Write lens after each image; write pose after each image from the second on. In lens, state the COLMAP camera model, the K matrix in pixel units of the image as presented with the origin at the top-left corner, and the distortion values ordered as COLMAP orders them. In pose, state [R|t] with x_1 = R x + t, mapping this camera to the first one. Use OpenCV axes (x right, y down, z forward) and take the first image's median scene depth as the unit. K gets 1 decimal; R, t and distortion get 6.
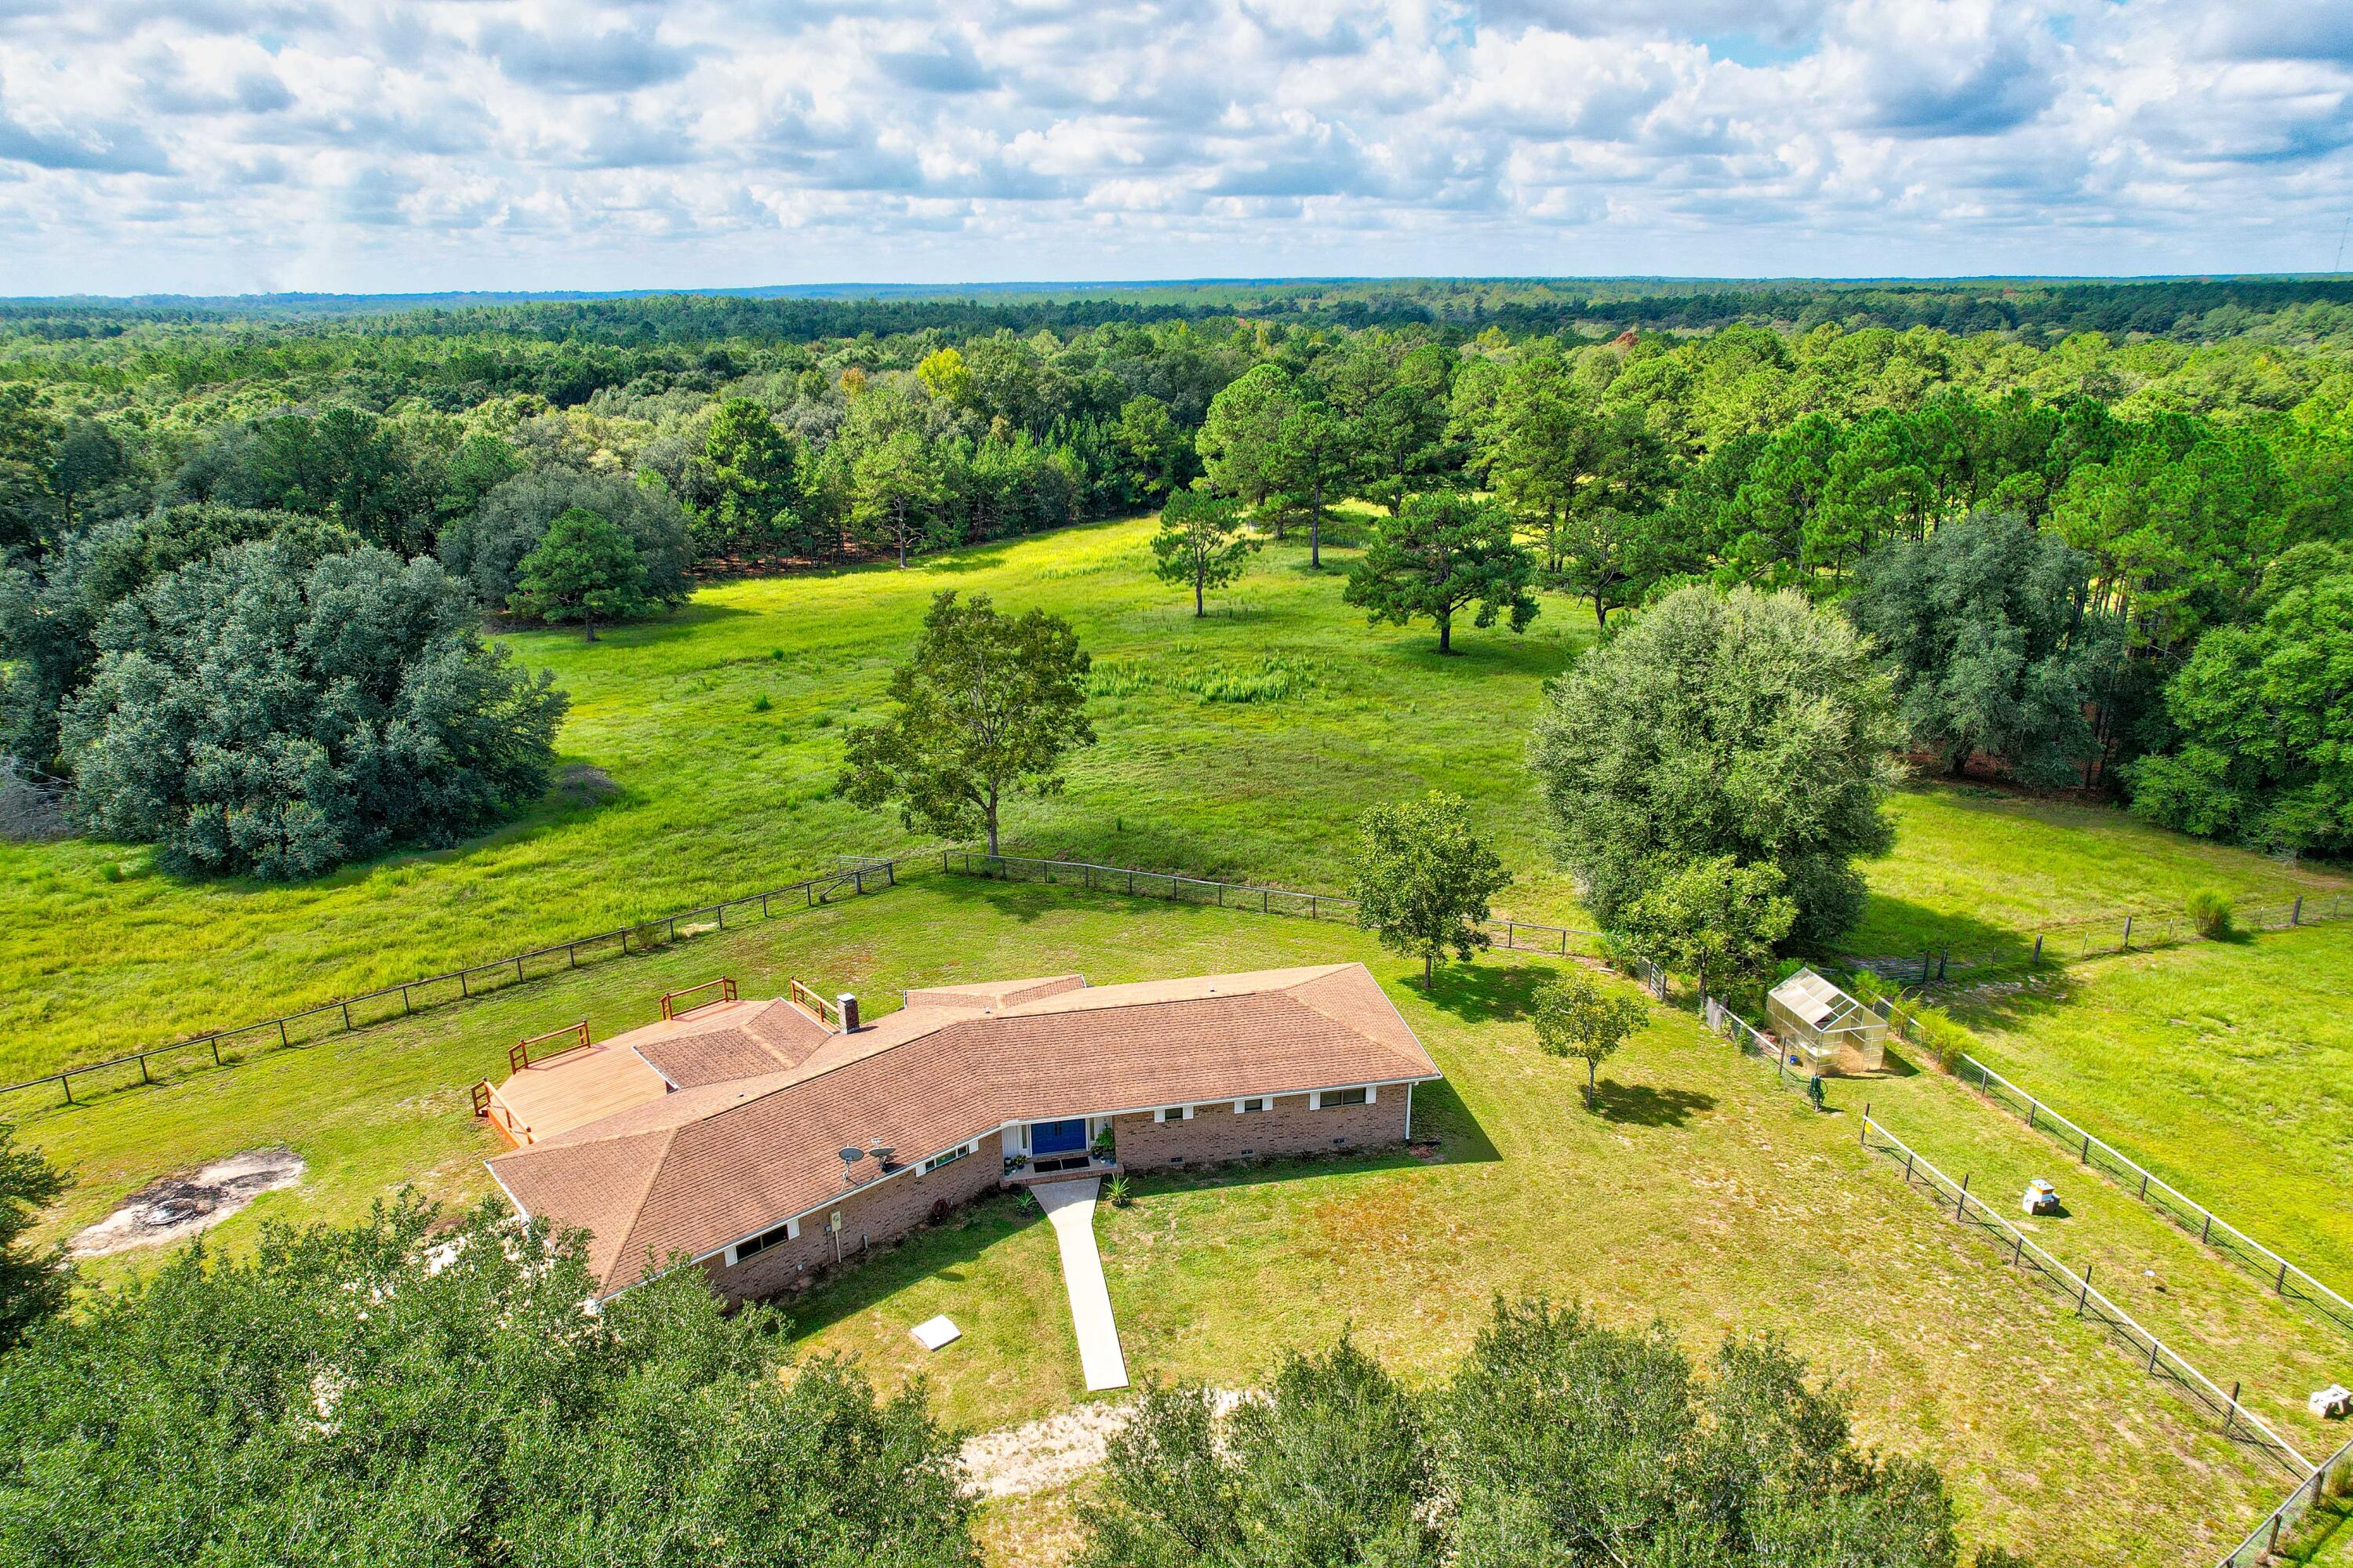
lens RADIAL K [[1503.2, 0, 1186.1], [0, 1503.2, 791.8], [0, 0, 1]] dist [-0.080275, 0.073469]
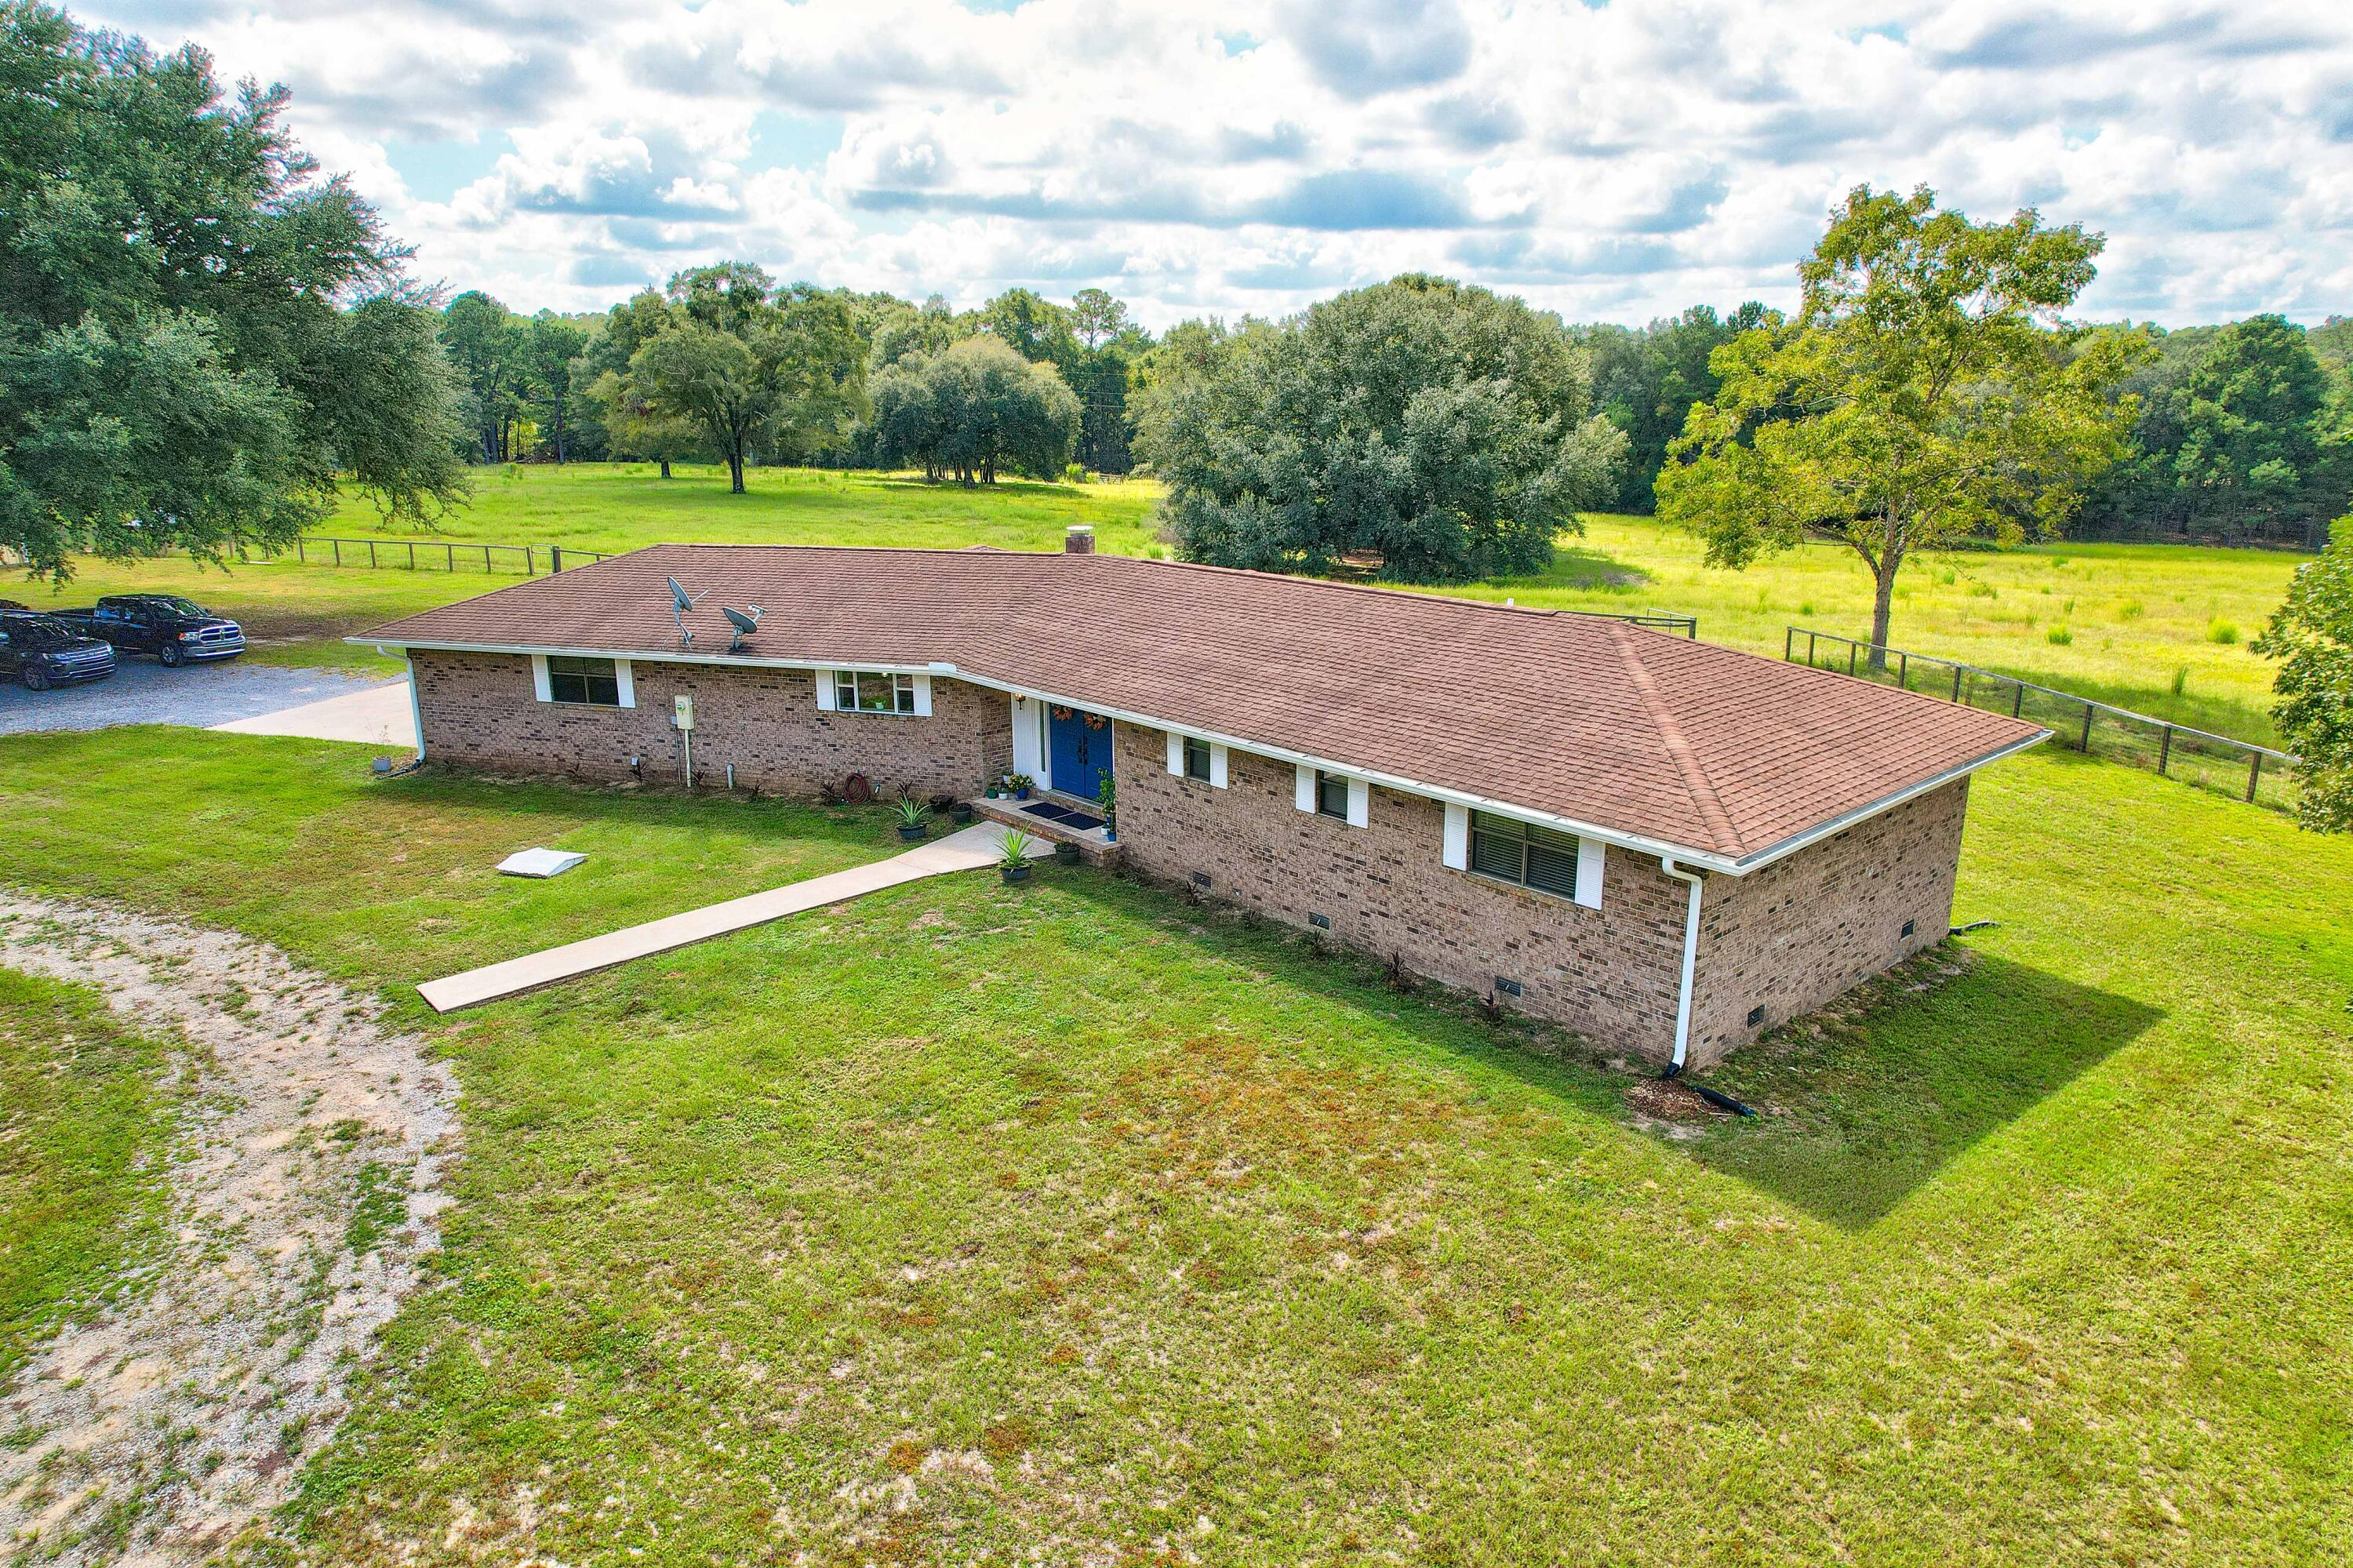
lens RADIAL K [[1503.2, 0, 1186.1], [0, 1503.2, 791.8], [0, 0, 1]] dist [-0.080275, 0.073469]
pose [[0.507215, 0.231279, -0.830207, 0.096961], [-0.280593, 0.955148, 0.094657, 0.048272], [0.814862, 0.184939, 0.549360, 0.199328]]
